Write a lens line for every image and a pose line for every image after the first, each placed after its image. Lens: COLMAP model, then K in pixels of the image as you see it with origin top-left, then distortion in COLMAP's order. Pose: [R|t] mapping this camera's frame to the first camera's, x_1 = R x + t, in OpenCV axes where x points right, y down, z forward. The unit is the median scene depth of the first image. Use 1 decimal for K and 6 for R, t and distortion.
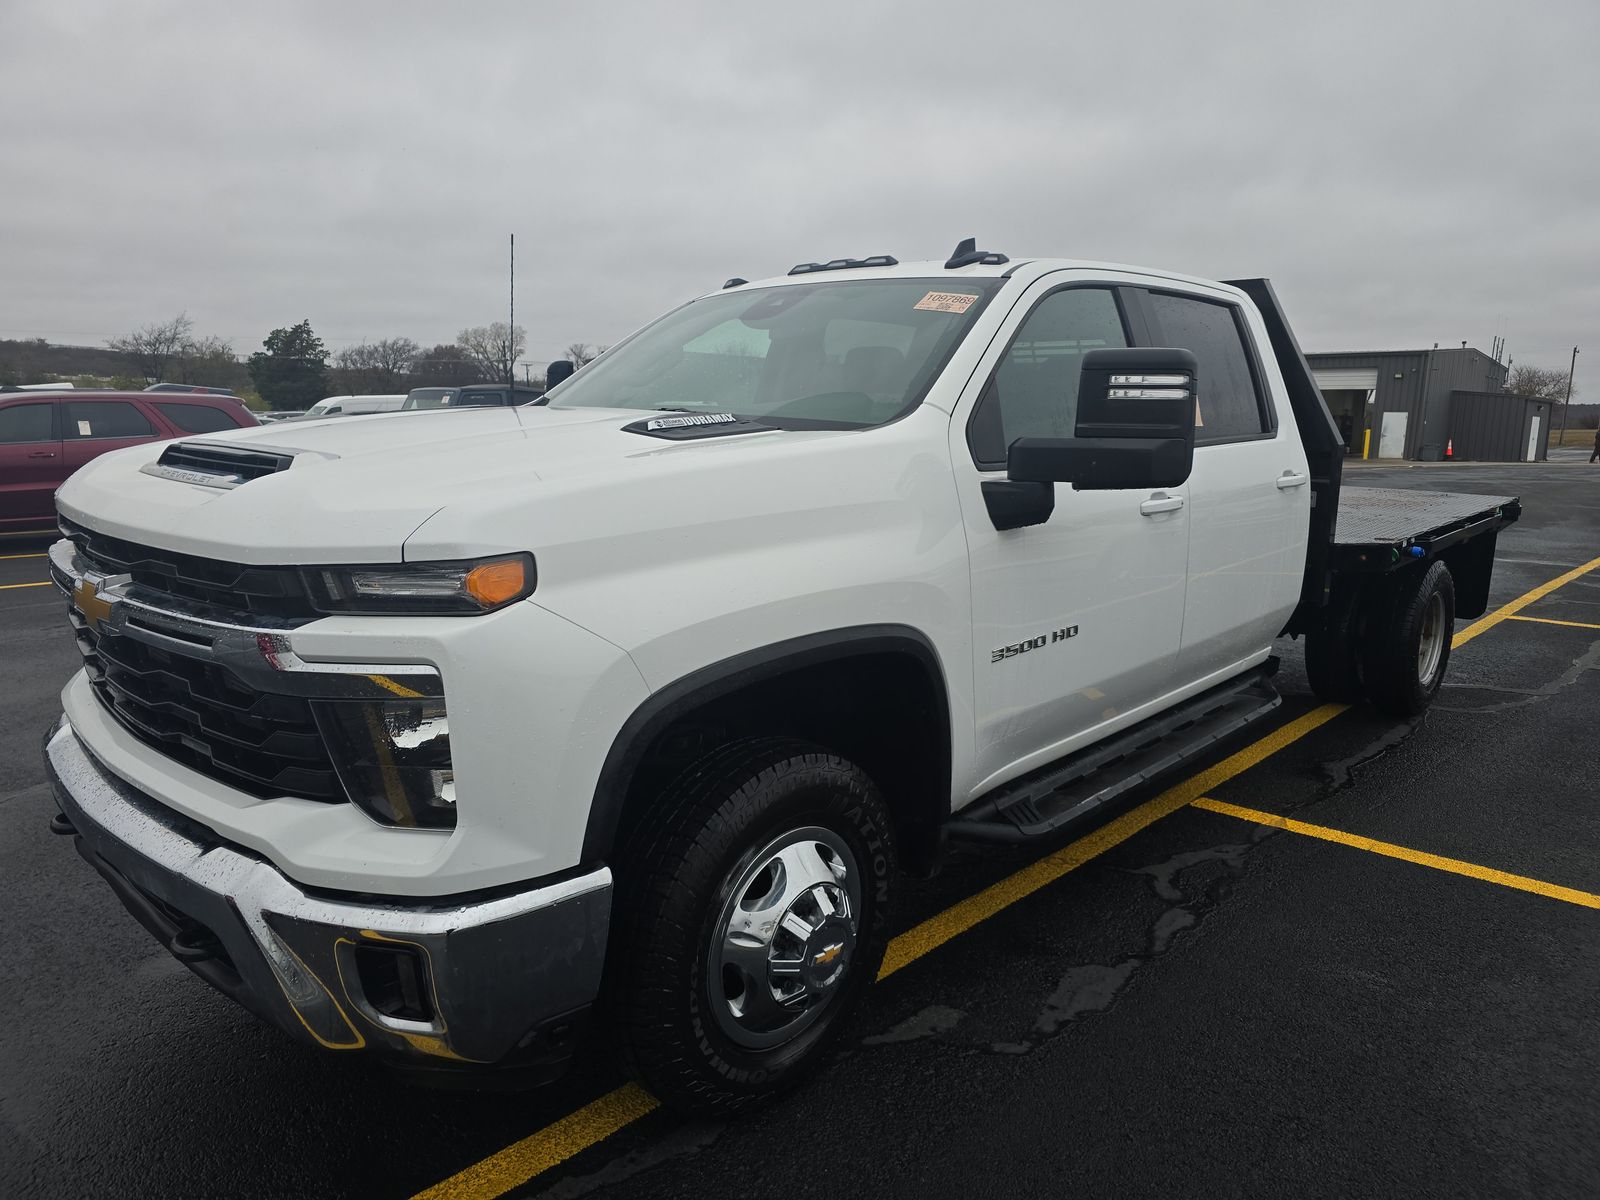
lens RADIAL K [[1037.0, 0, 800.0], [0, 1037.0, 600.0], [0, 0, 1]] dist [0.001380, 0.001098]
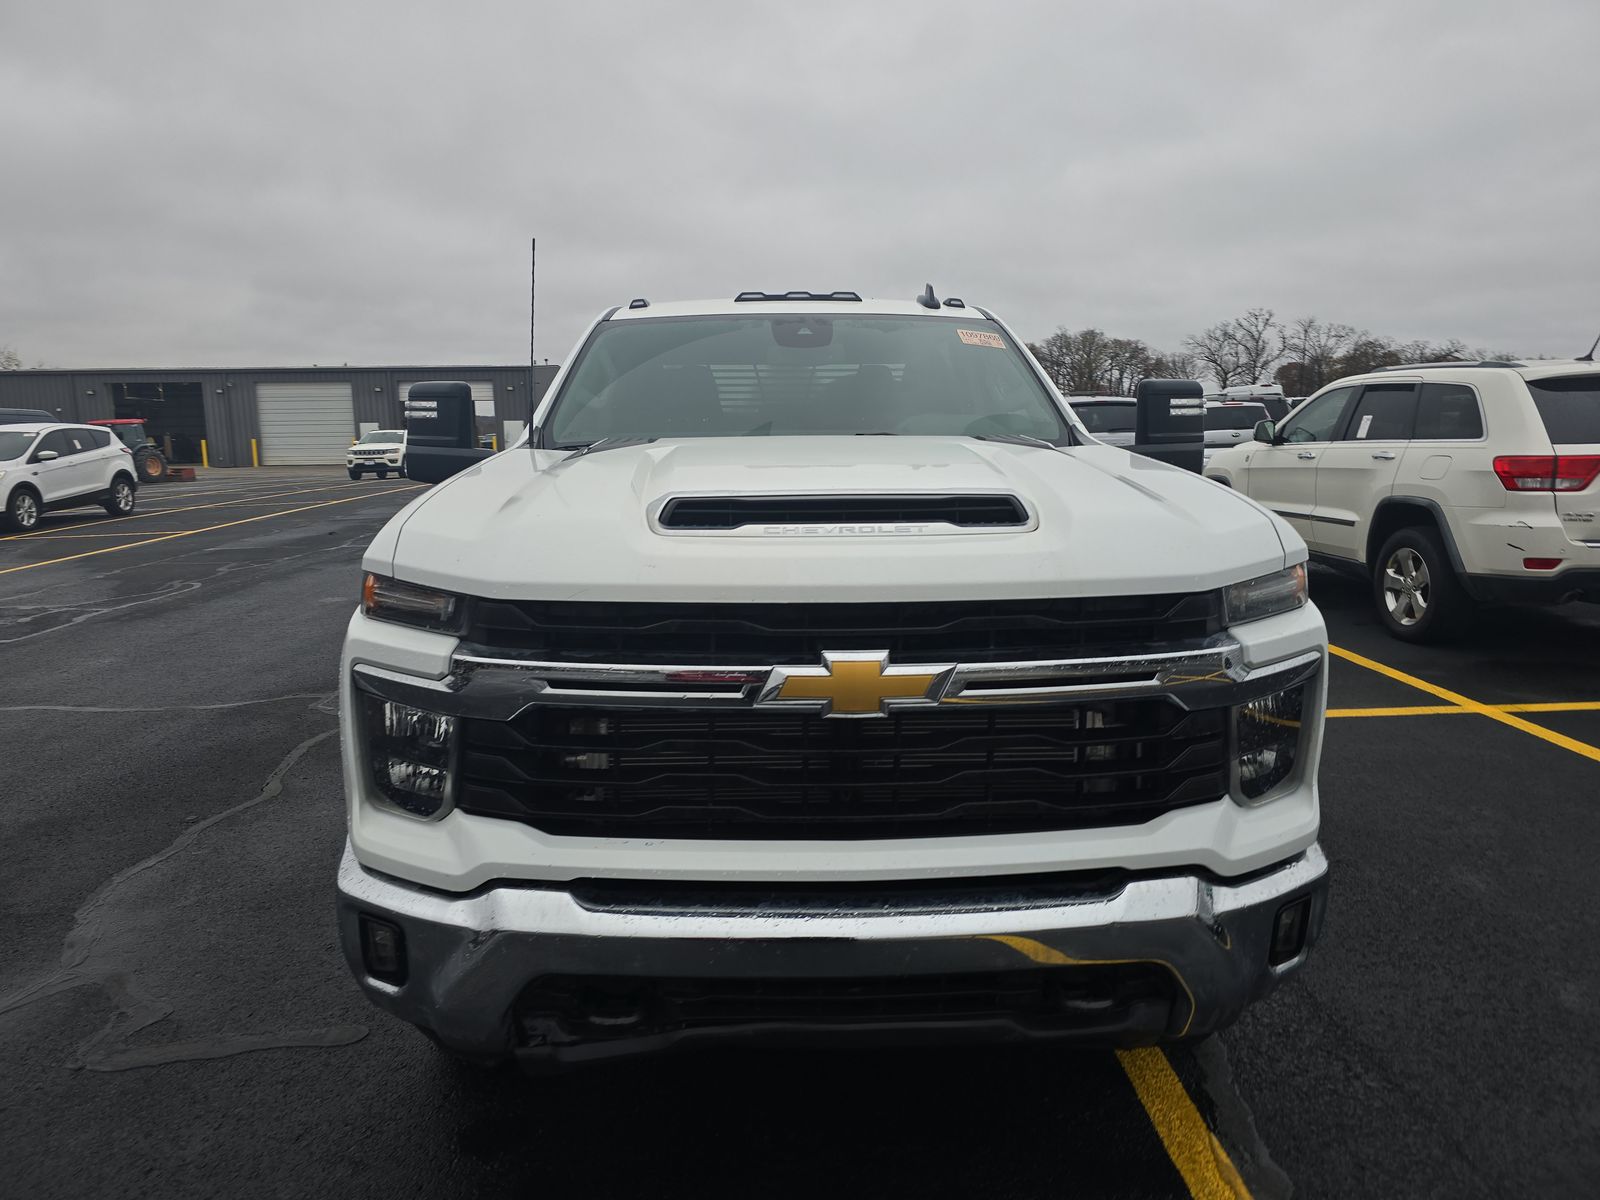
lens RADIAL K [[1037.0, 0, 800.0], [0, 1037.0, 600.0], [0, 0, 1]] dist [0.001380, 0.001098]
pose [[0.703509, -0.145767, 0.695577, -0.838811], [0.154413, 0.986710, 0.050604, -0.075719], [-0.693708, 0.071805, 0.716668, 0.284882]]
